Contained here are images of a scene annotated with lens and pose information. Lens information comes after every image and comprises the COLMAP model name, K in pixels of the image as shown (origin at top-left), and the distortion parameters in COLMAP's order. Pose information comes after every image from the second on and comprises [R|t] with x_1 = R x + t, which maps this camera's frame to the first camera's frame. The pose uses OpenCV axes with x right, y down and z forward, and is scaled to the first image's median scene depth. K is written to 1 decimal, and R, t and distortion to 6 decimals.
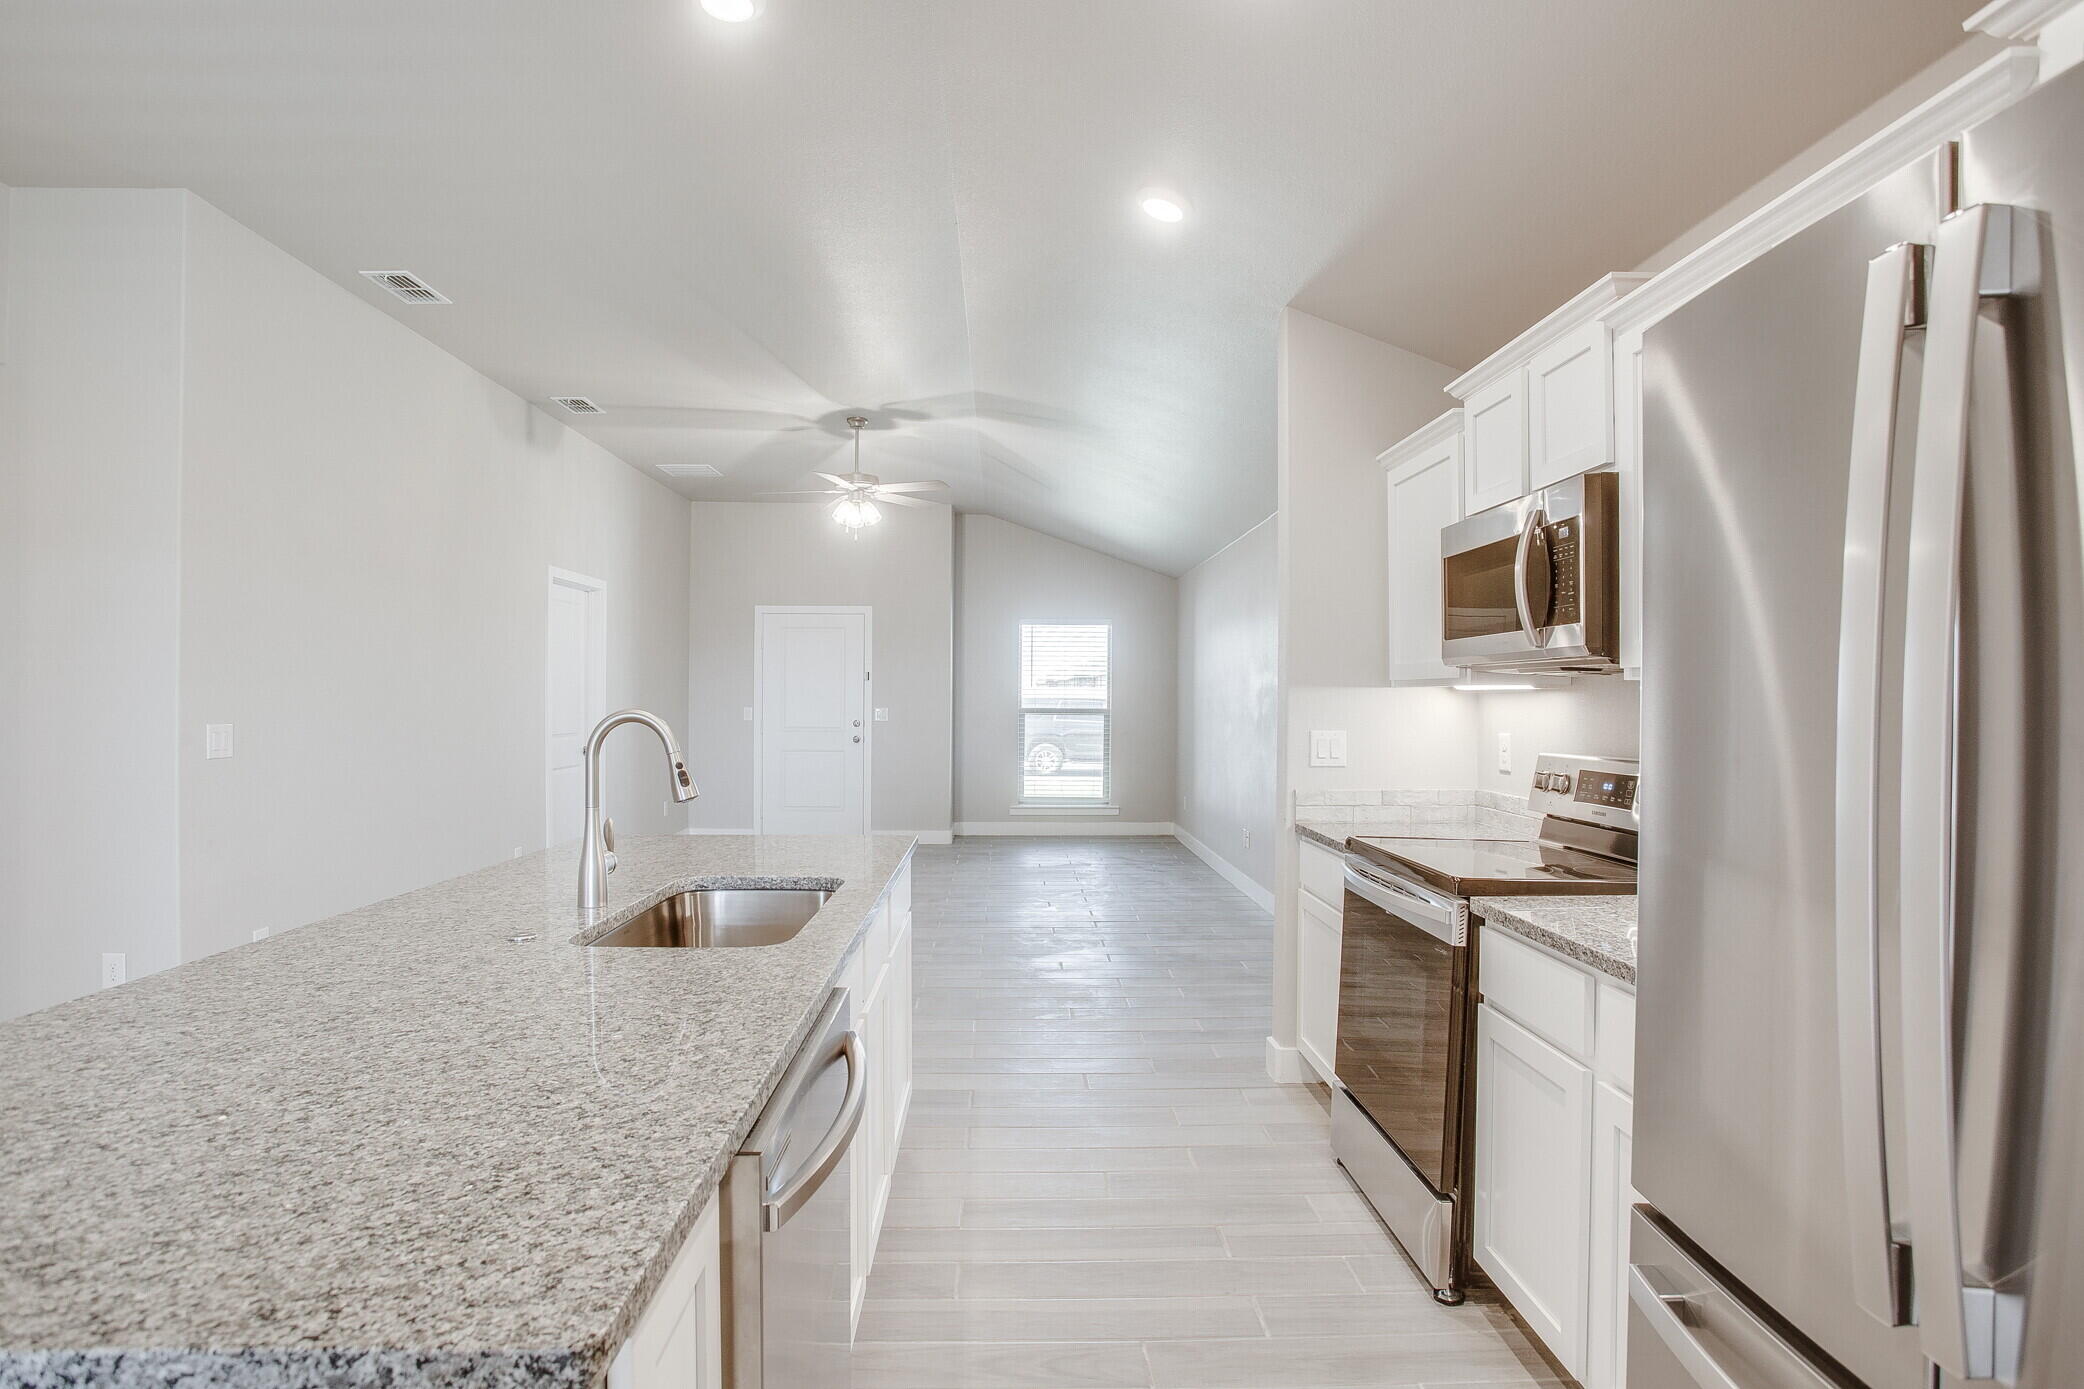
lens RADIAL K [[1050.6, 0, 977.3], [0, 1050.6, 699.6], [0, 0, 1]] dist [-0.001183, -0.000054]
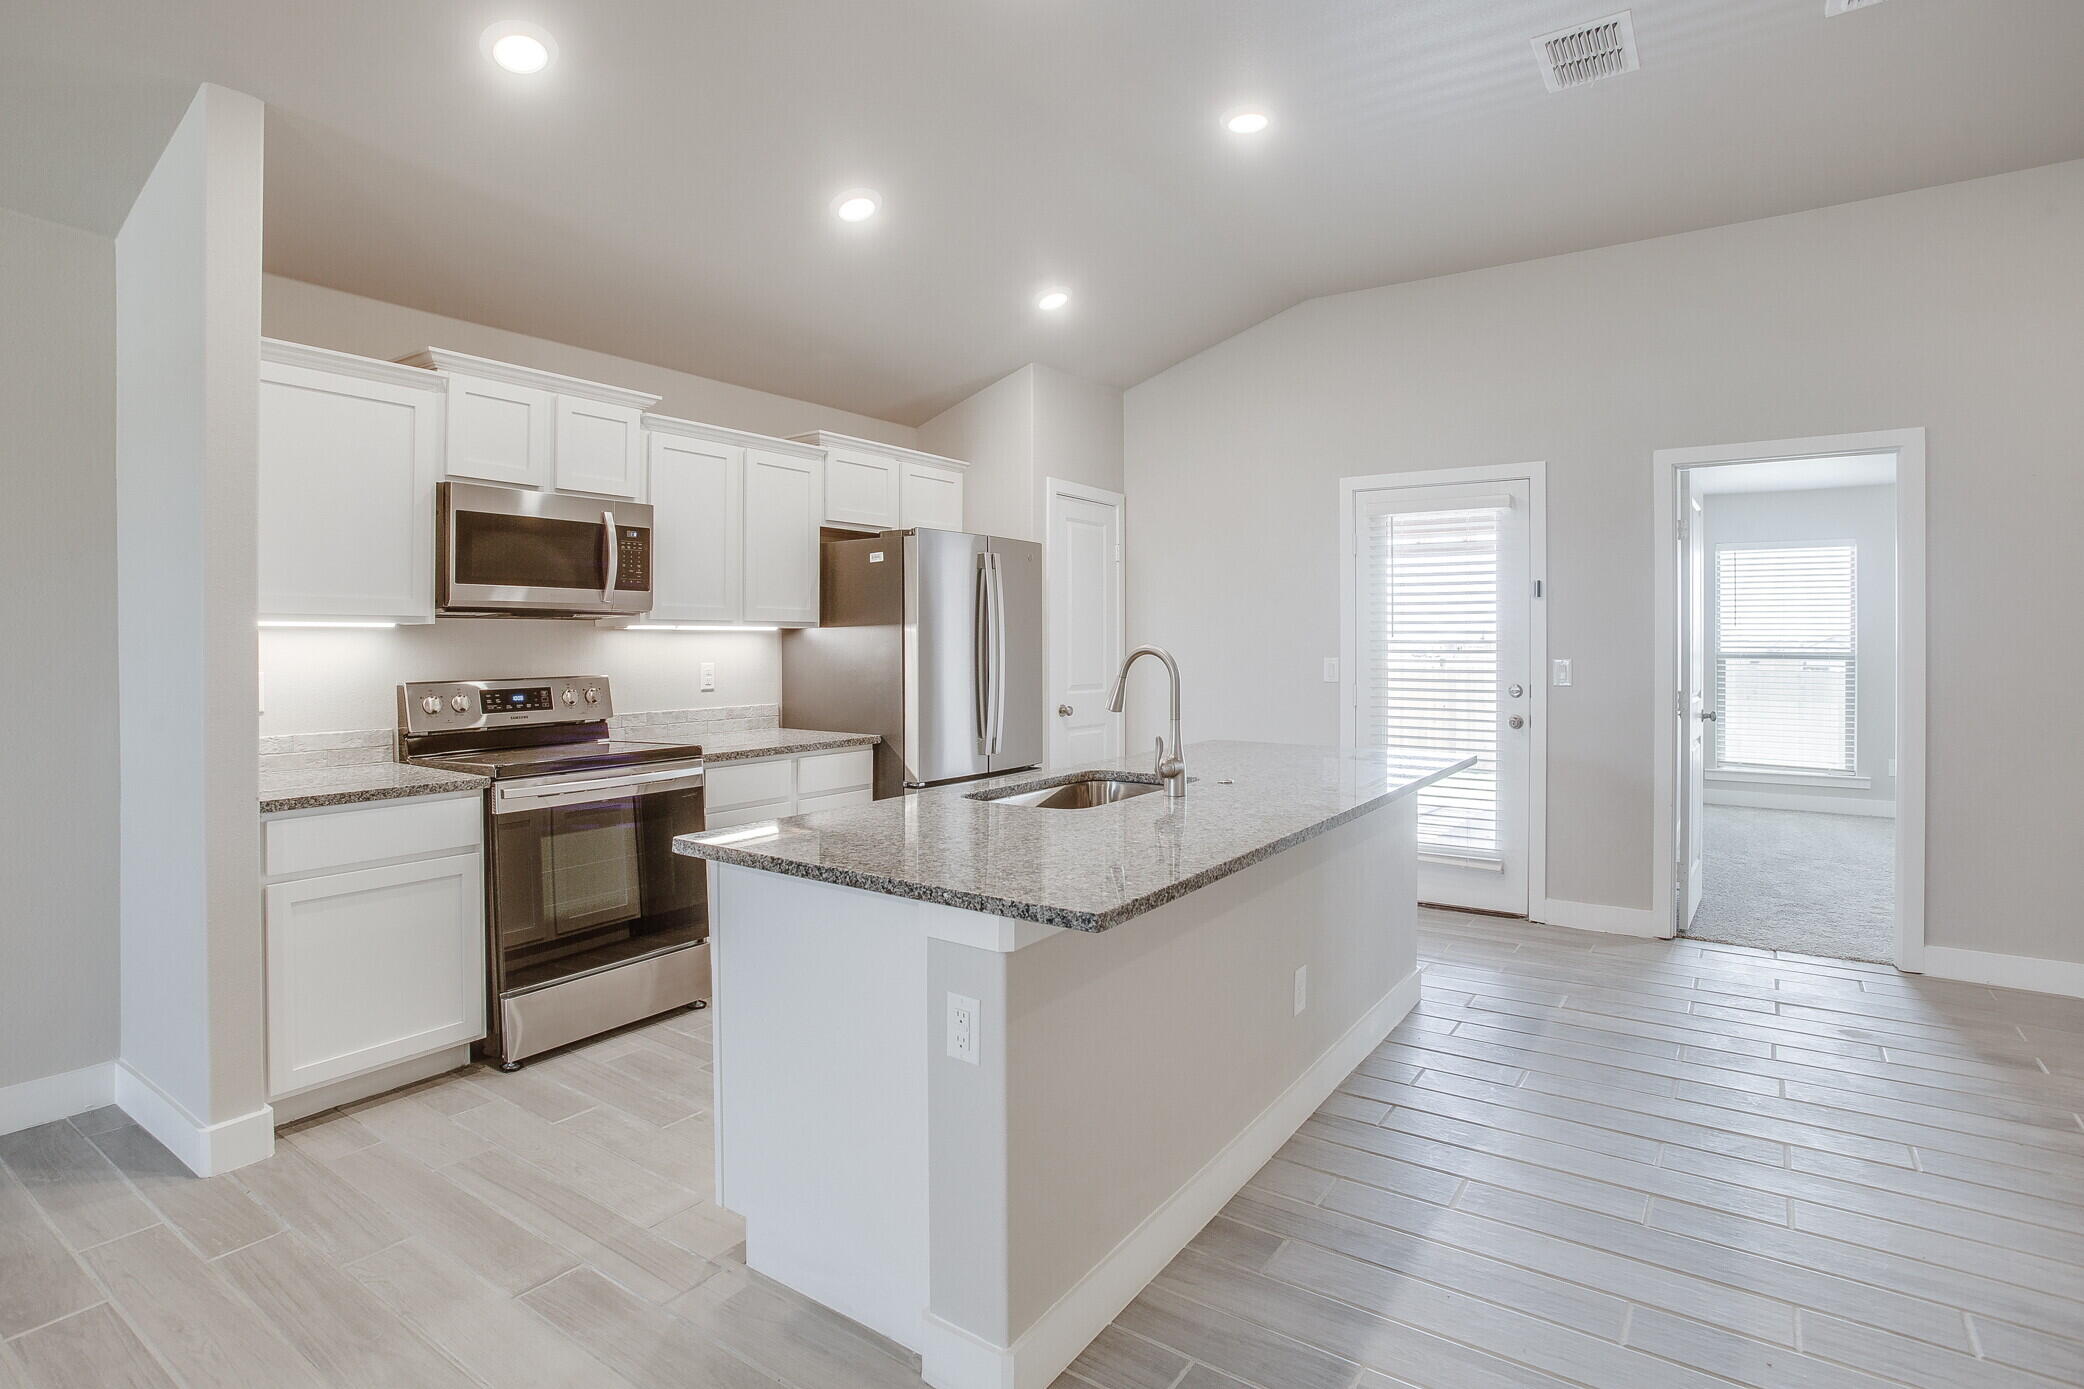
lens RADIAL K [[1073.5, 0, 1033.6], [0, 1073.5, 633.8], [0, 0, 1]] dist [-0.074982, 0.043275]
pose [[-0.806124, -0.001741, 0.591744, -0.202748], [-0.002524, 0.999997, -0.000496, -0.001132], [-0.591741, -0.001893, -0.806126, 0.442121]]
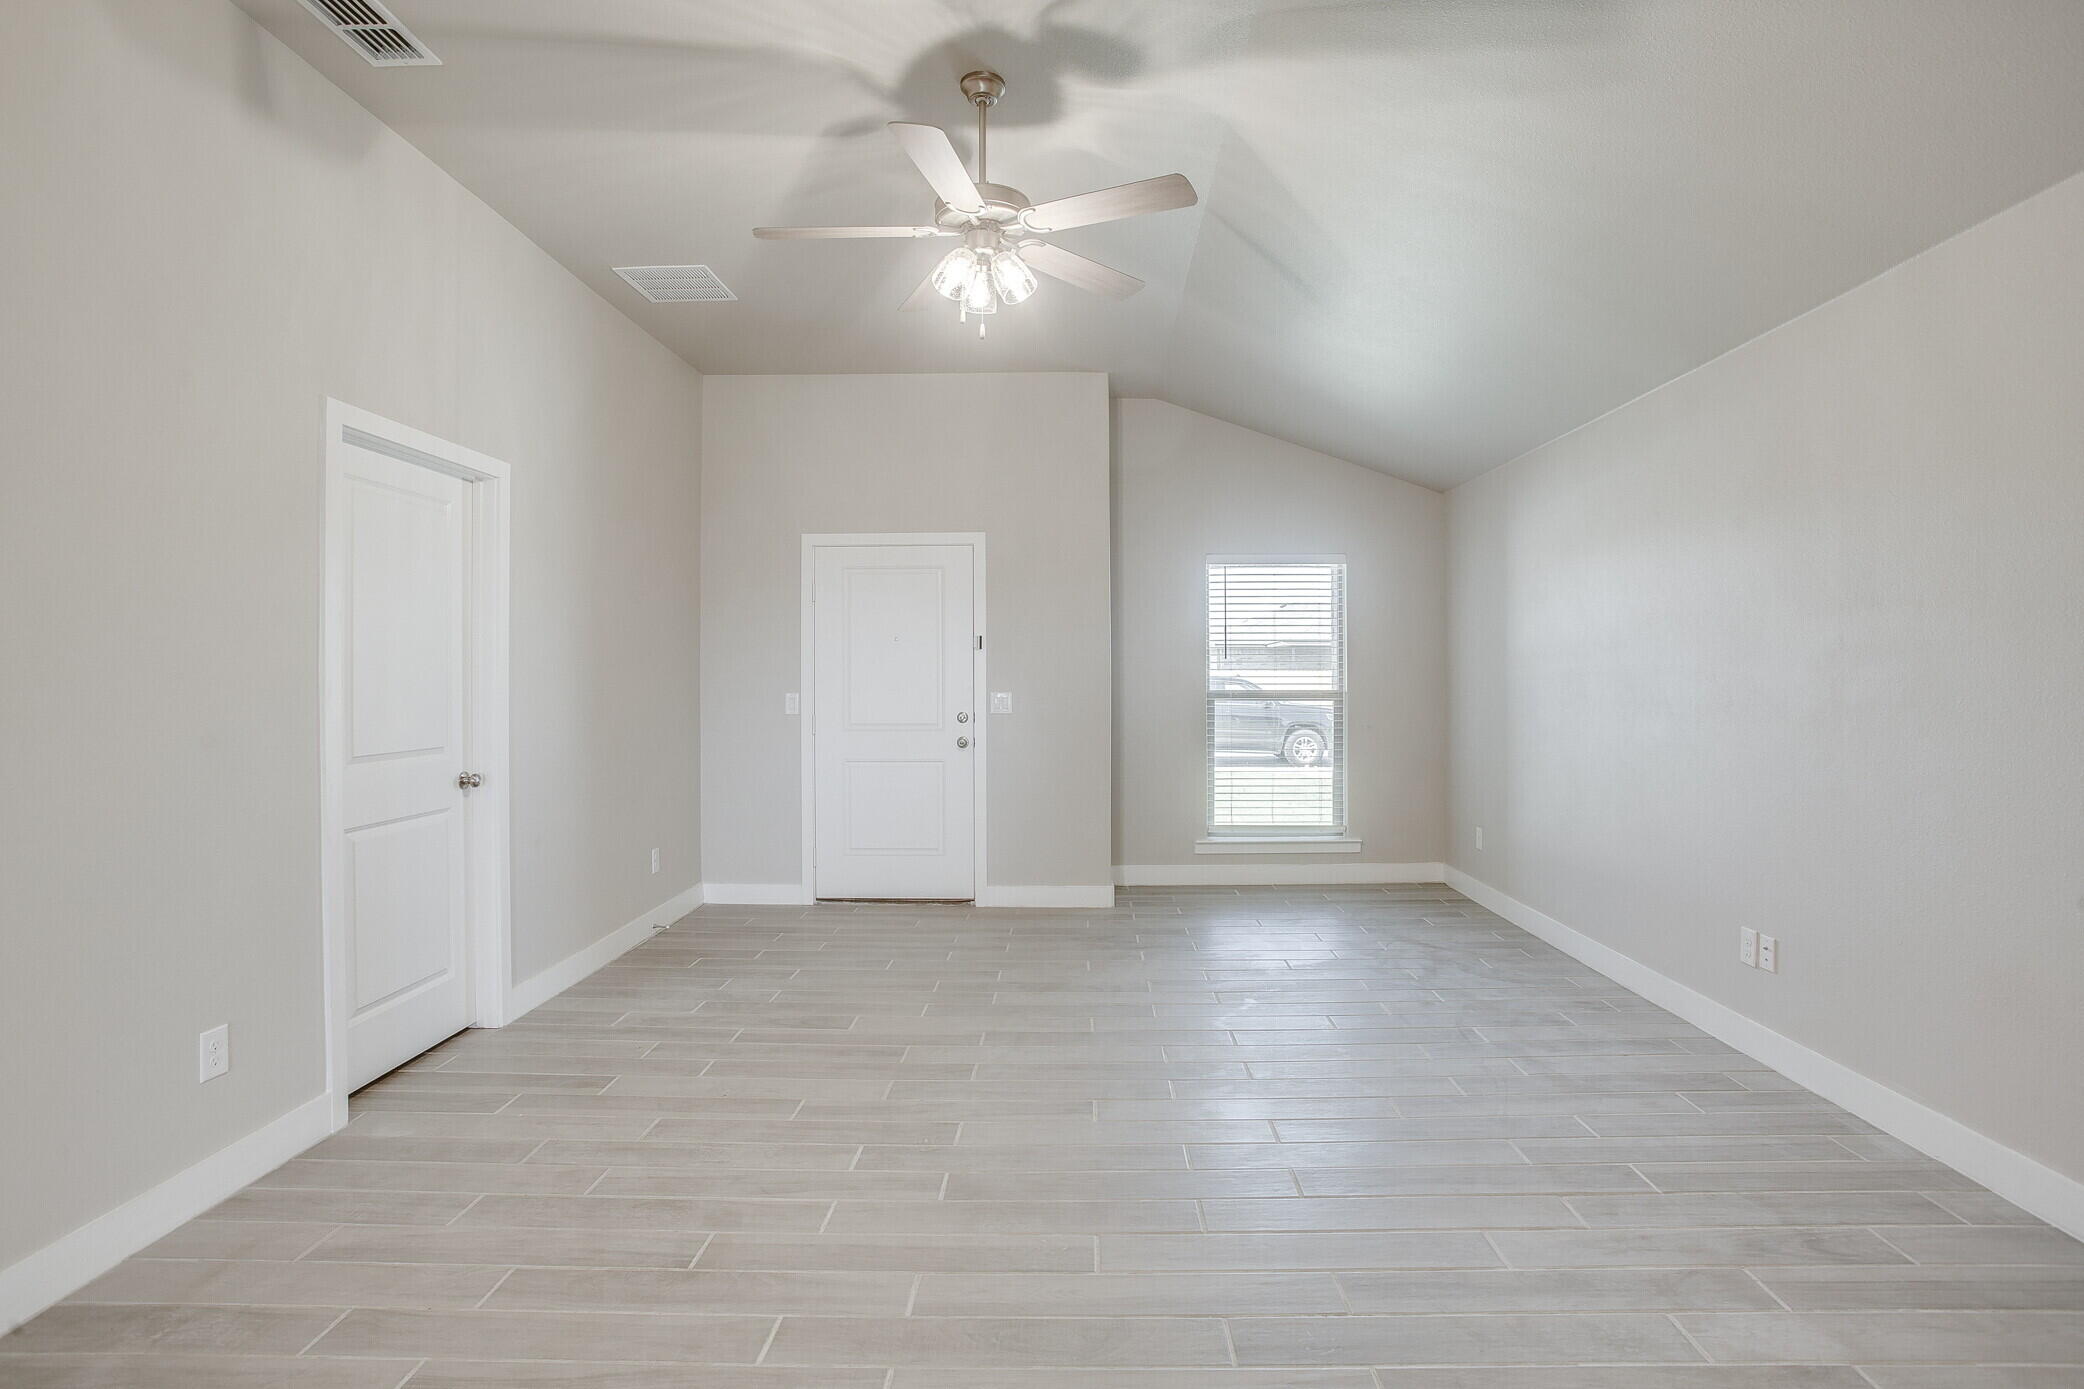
lens RADIAL K [[1075.5, 0, 1047.1], [0, 1075.5, 670.4], [0, 0, 1]] dist [-0.068799, 0.034688]
pose [[0.999822, -0.009417, -0.016319, -0.053278], [0.009270, 0.999916, -0.009031, 0.000547], [0.016403, 0.008878, 0.999826, 0.354365]]
